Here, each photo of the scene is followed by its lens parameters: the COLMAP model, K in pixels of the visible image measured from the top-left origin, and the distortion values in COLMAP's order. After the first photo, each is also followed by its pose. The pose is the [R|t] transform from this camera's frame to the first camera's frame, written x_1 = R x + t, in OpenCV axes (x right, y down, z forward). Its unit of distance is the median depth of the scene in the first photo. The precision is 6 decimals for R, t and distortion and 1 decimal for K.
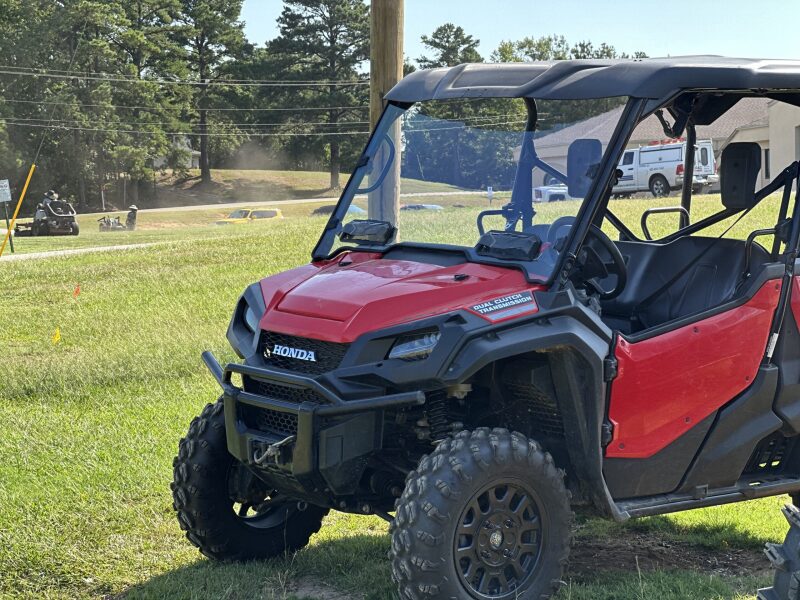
lens RADIAL K [[1763.3, 0, 403.9], [0, 1763.3, 305.4], [0, 0, 1]] dist [0.159612, 0.000000]
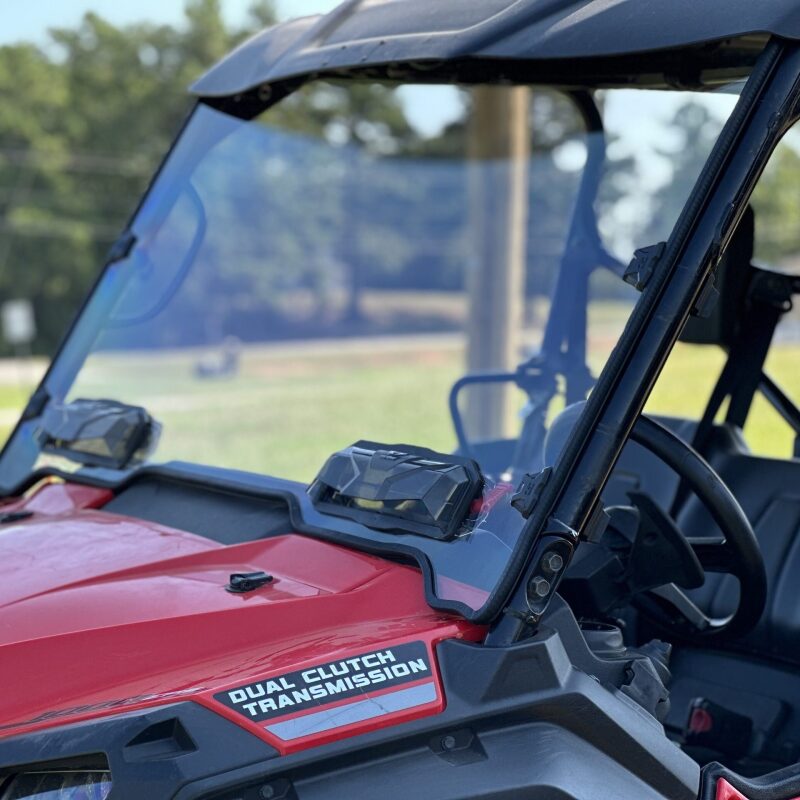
lens RADIAL K [[2275.3, 0, 393.0], [0, 2275.3, 400.6], [0, 0, 1]] dist [-0.205443, 0.000000]
pose [[0.992933, 0.014080, -0.117841, 0.109207], [-0.017852, 0.999360, -0.031014, -0.037186], [0.117329, 0.032899, 0.992548, 0.575963]]
